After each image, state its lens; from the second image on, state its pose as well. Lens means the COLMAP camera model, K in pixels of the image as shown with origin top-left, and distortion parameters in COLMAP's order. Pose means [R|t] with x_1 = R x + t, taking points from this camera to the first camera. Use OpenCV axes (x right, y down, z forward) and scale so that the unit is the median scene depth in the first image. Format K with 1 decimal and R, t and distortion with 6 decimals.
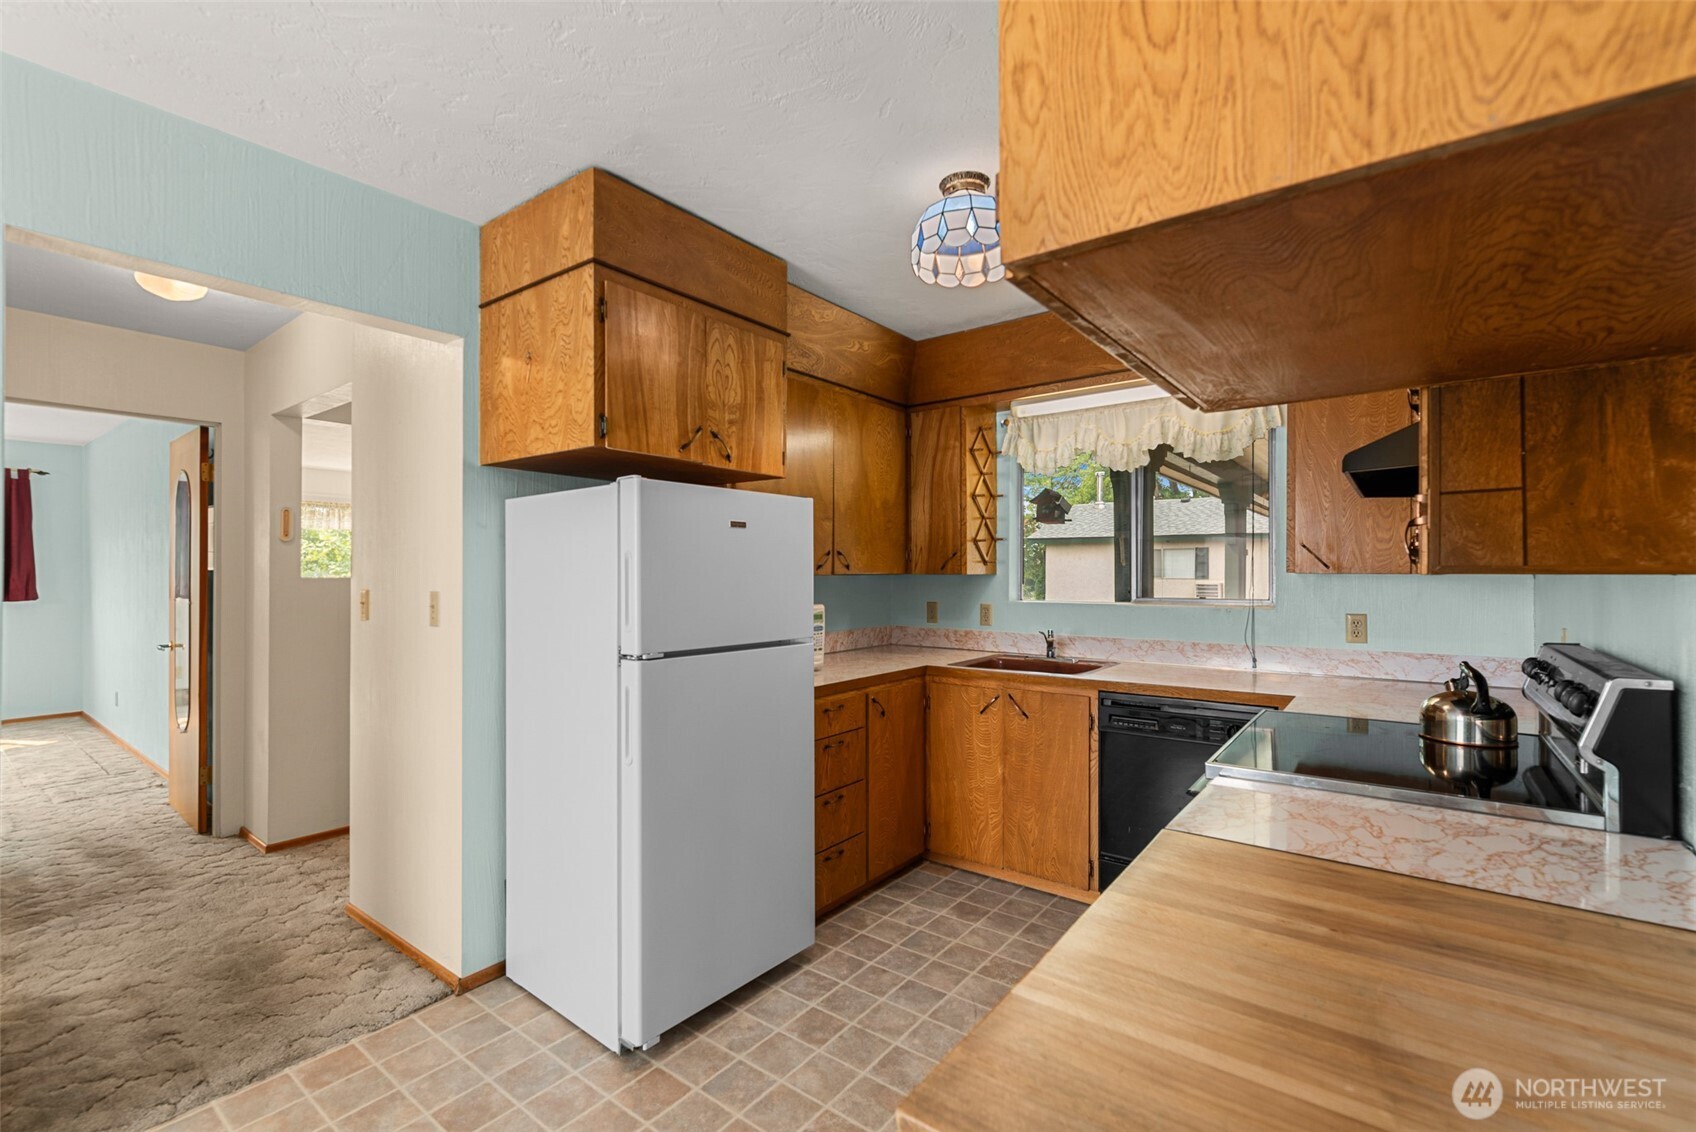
lens RADIAL K [[744.0, 0, 852.8], [0, 744.0, 571.6], [0, 0, 1]] dist [-0.000937, -0.000871]
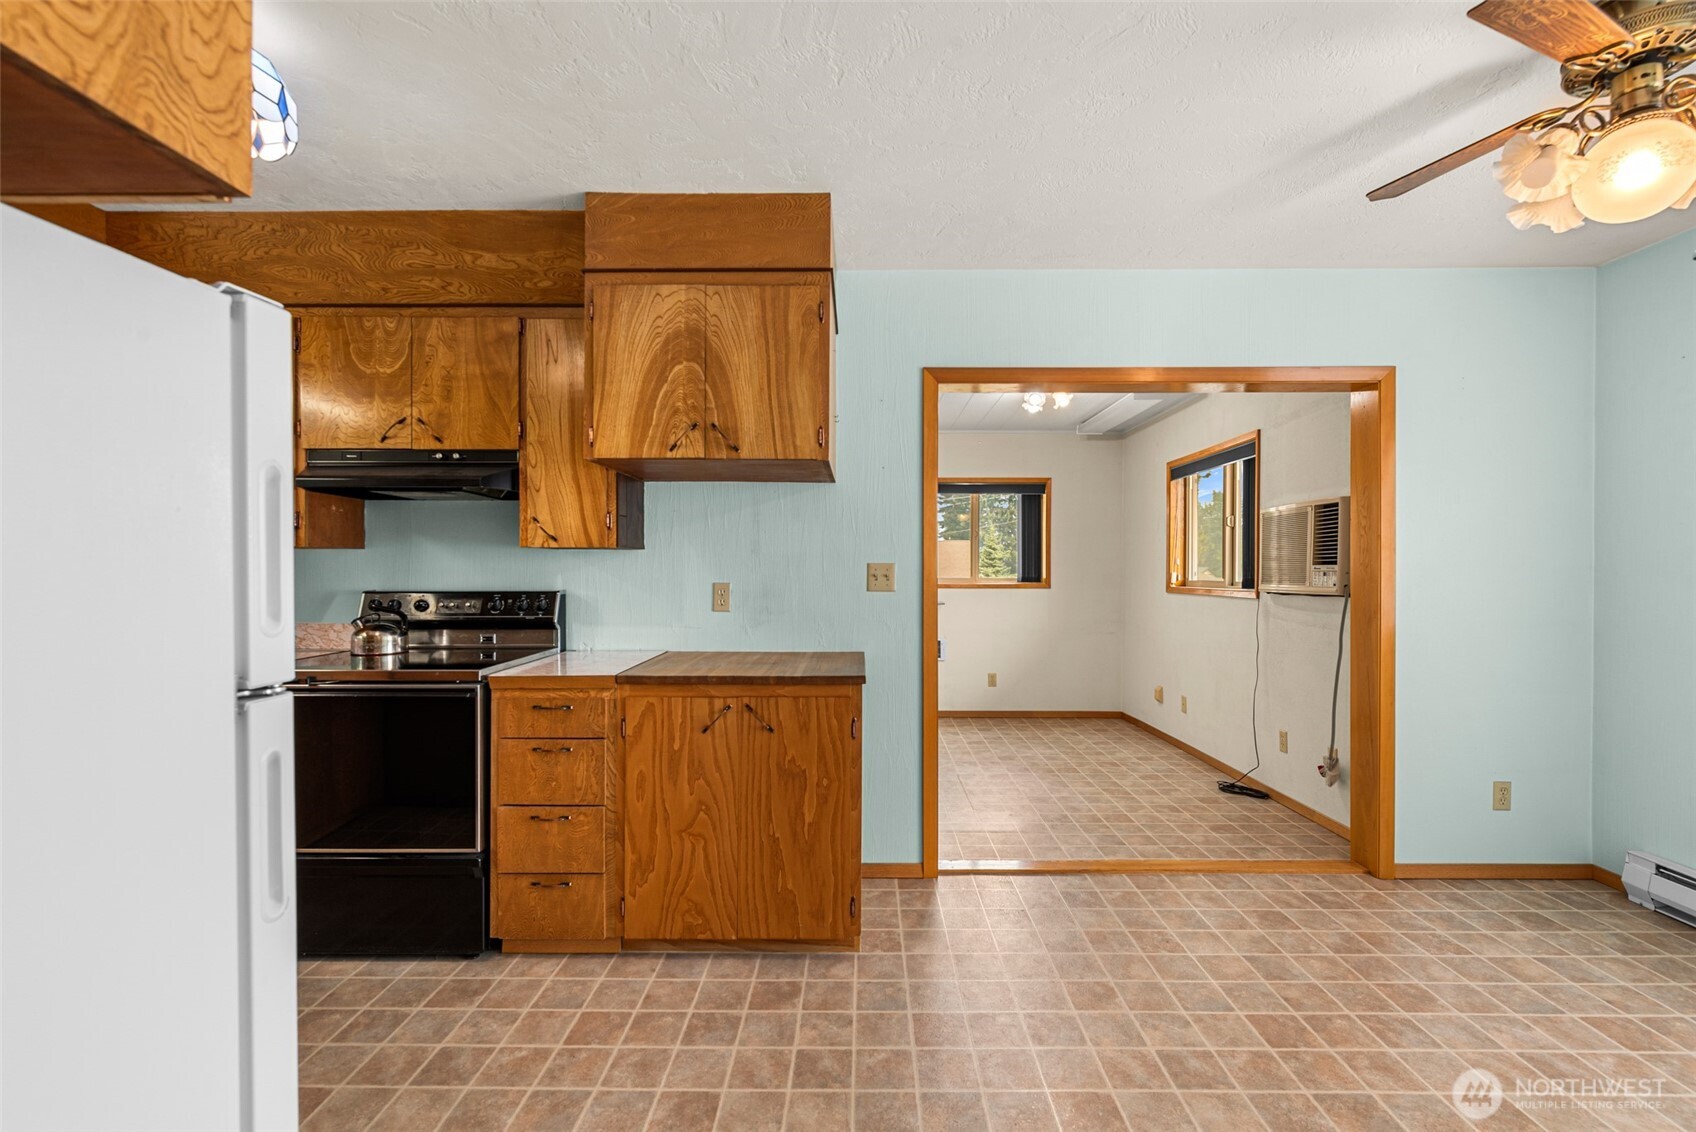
lens RADIAL K [[739.0, 0, 854.7], [0, 739.0, 570.4], [0, 0, 1]] dist [-0.000319, -0.000075]
pose [[-0.594867, -0.003412, 0.803817, -0.777730], [-0.002937, 0.999994, 0.002071, 0.034118], [-0.803819, -0.001129, -0.594873, 0.852448]]
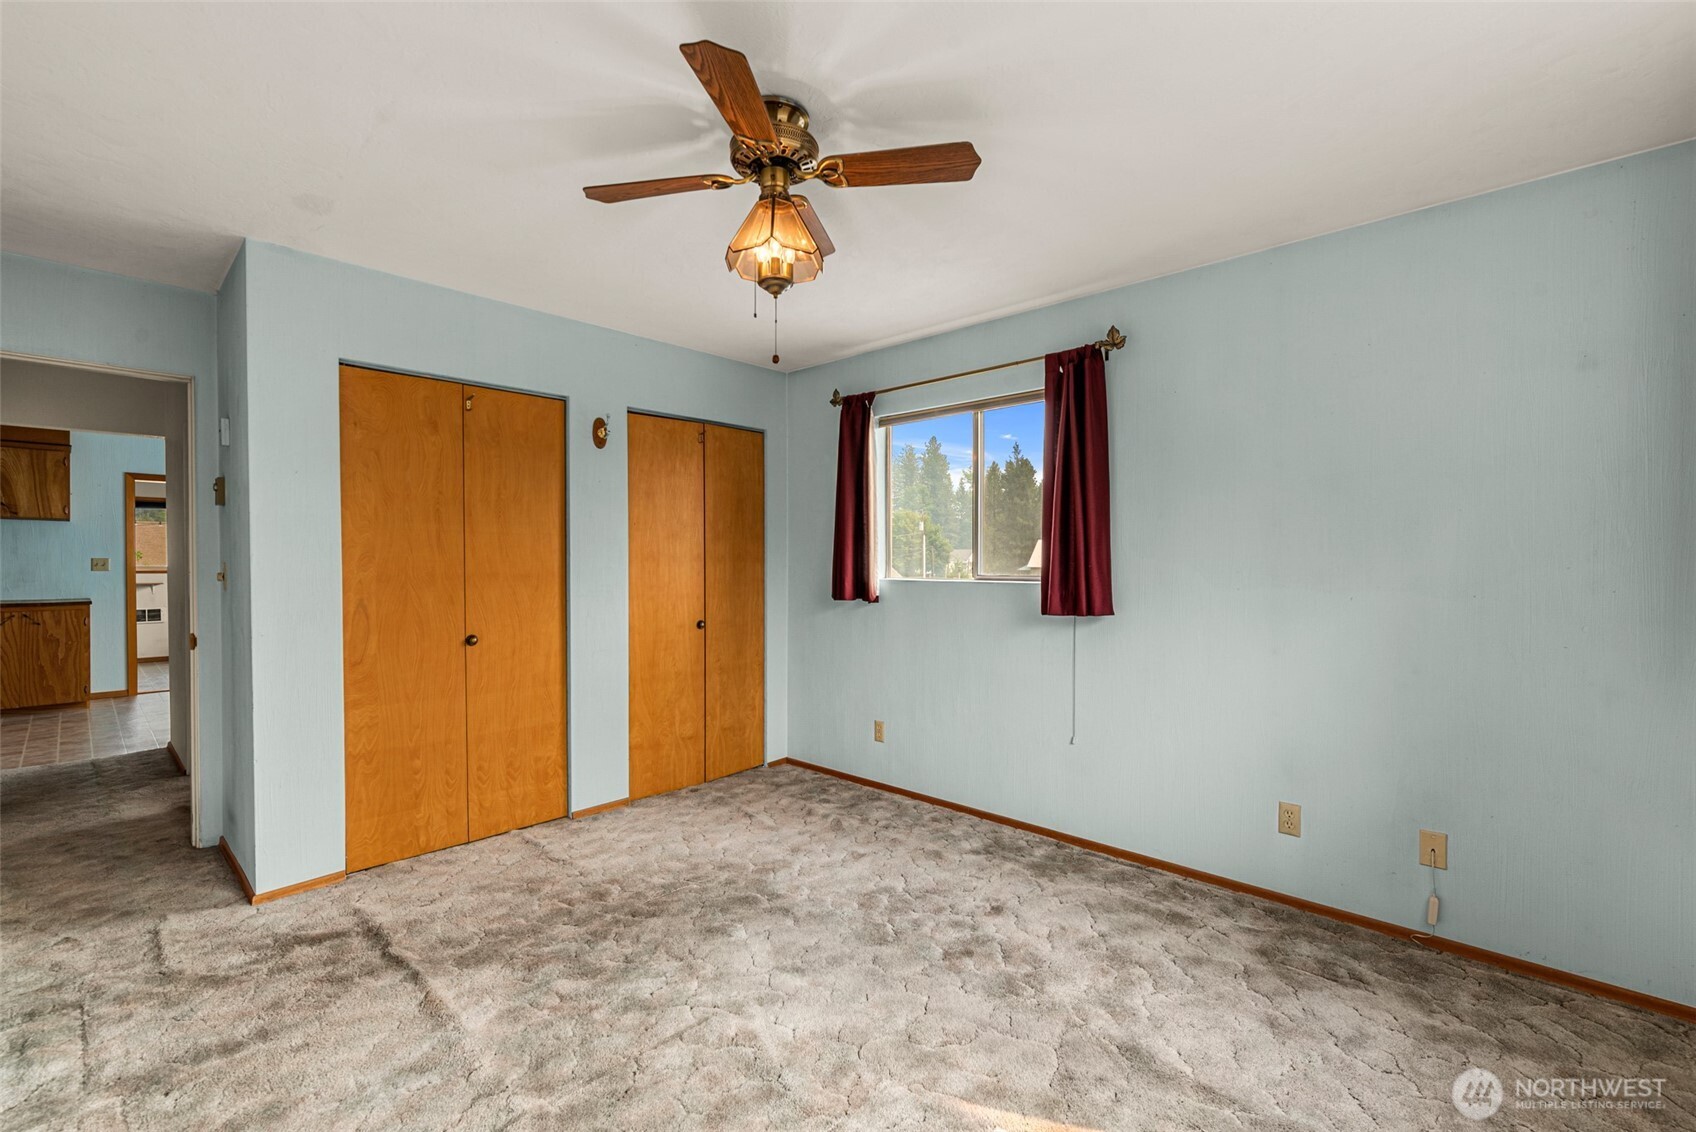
lens RADIAL K [[739.0, 0, 854.7], [0, 739.0, 570.4], [0, 0, 1]] dist [-0.000319, -0.000075]
pose [[-0.993960, -0.005263, 0.109620, -3.006219], [-0.003787, 0.999899, 0.013674, 0.021814], [-0.109681, 0.013176, -0.993880, 2.586620]]
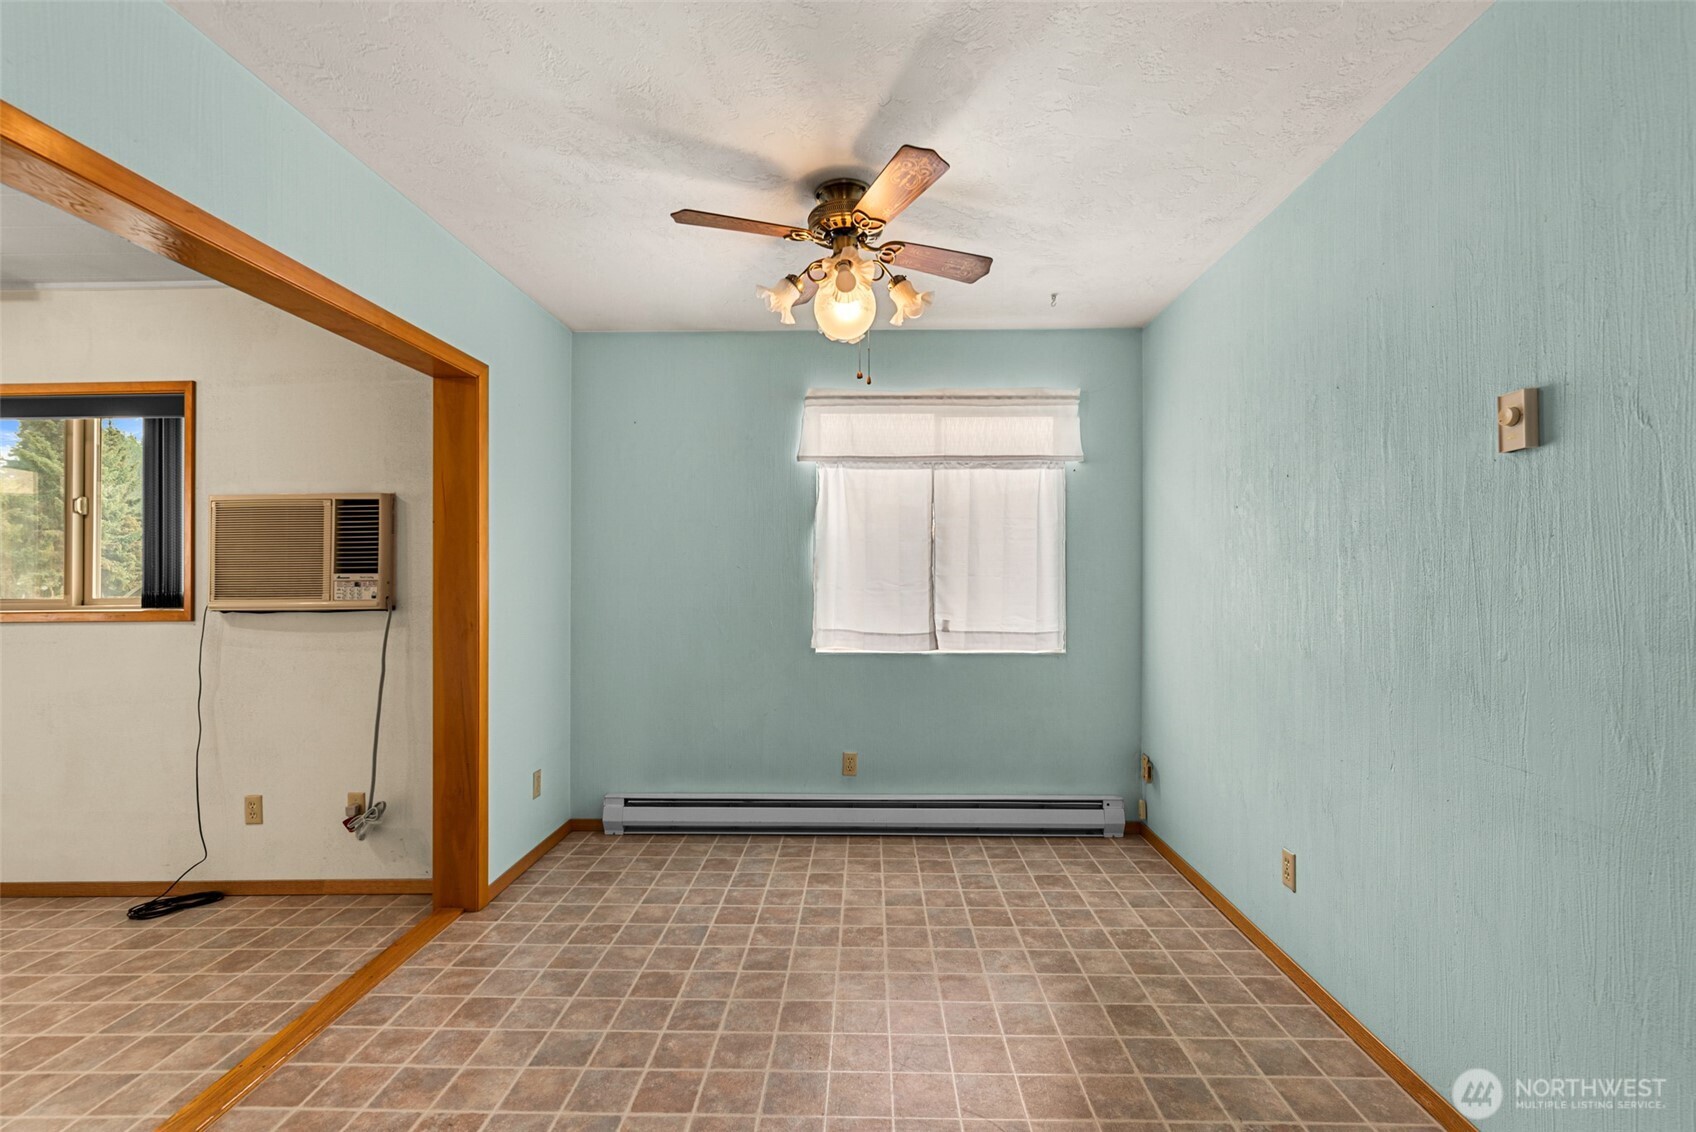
lens RADIAL K [[730.8, 0, 863.6], [0, 730.8, 570.5], [0, 0, 1]] dist [-0.003733, 0.000250]
pose [[-0.802092, -0.002547, -0.597195, -0.091975], [0.003450, 0.999954, -0.008898, 0.032322], [0.597191, -0.009197, -0.802047, 0.679447]]
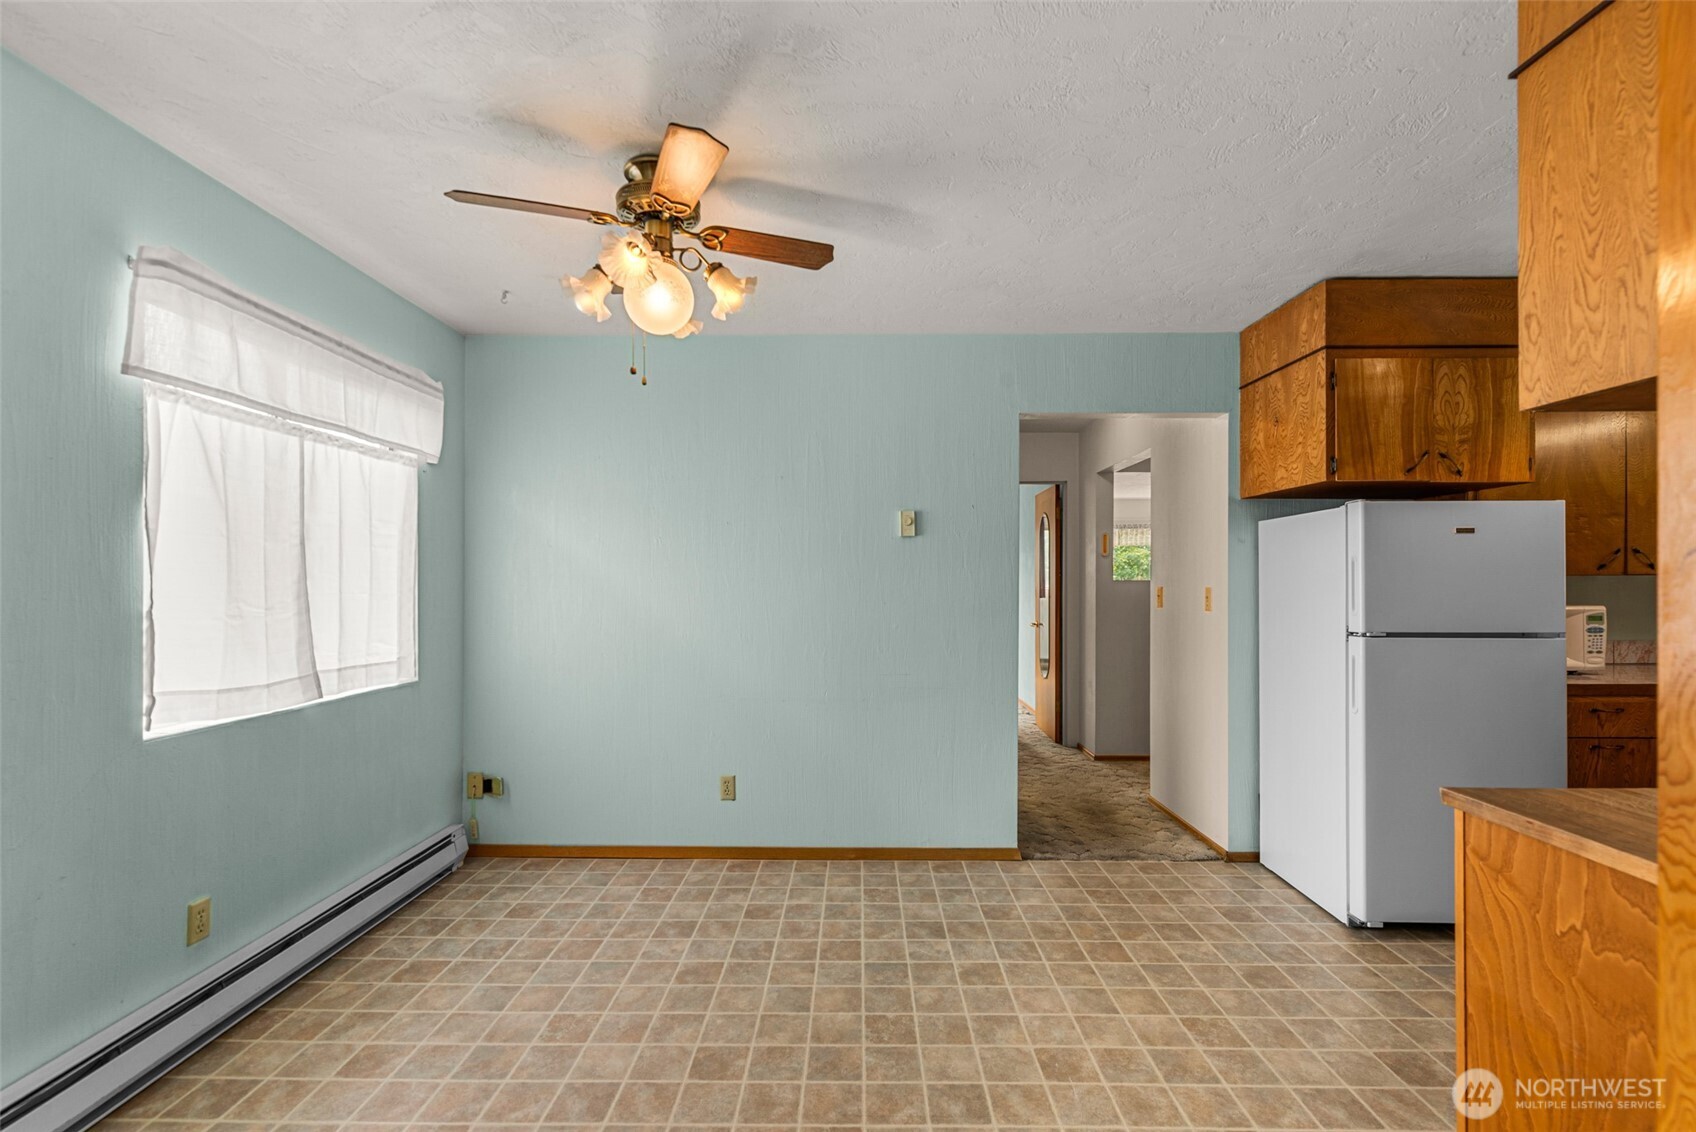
lens RADIAL K [[739.1, 0, 850.0], [0, 739.1, 582.2], [0, 0, 1]] dist [0.002593, -0.000166]
pose [[0.594519, -0.000456, -0.804081, 0.206766], [0.002522, 0.999996, 0.001298, 0.014364], [0.804077, -0.002800, 0.594518, -0.473614]]
